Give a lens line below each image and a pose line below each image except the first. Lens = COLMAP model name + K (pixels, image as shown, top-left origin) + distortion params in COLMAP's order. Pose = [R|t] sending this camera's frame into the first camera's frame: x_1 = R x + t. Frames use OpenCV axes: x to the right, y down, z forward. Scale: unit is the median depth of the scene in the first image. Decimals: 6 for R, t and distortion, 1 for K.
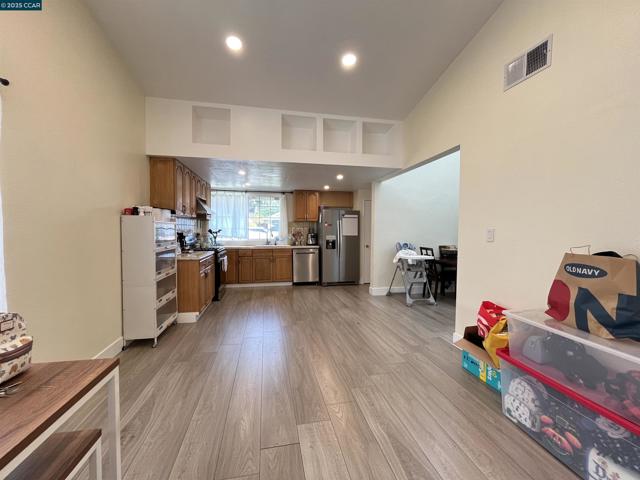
lens RADIAL K [[257.4, 0, 318.5], [0, 257.4, 238.4], [0, 0, 1]] dist [-0.003764, -0.000115]
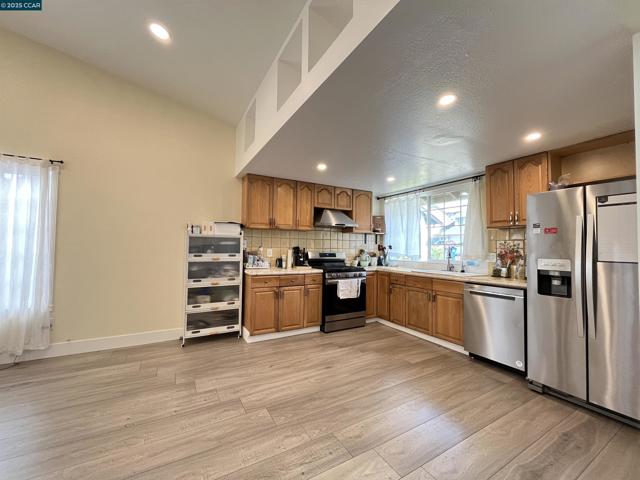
lens RADIAL K [[257.4, 0, 318.5], [0, 257.4, 238.4], [0, 0, 1]] dist [-0.003764, -0.000115]
pose [[0.314625, -0.033992, -0.948607, 0.290520], [-0.043985, 0.997763, -0.050342, -0.007695], [0.948196, 0.057564, 0.312426, 0.558323]]
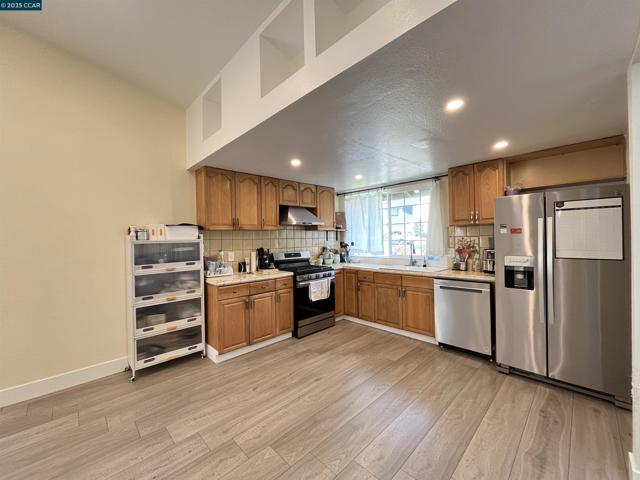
lens RADIAL K [[257.4, 0, 318.5], [0, 257.4, 238.4], [0, 0, 1]] dist [-0.003764, -0.000115]
pose [[0.539749, -0.015162, -0.841689, 0.222662], [-0.006271, 0.999738, -0.022031, -0.028714], [0.841802, 0.017170, 0.539513, 0.497734]]
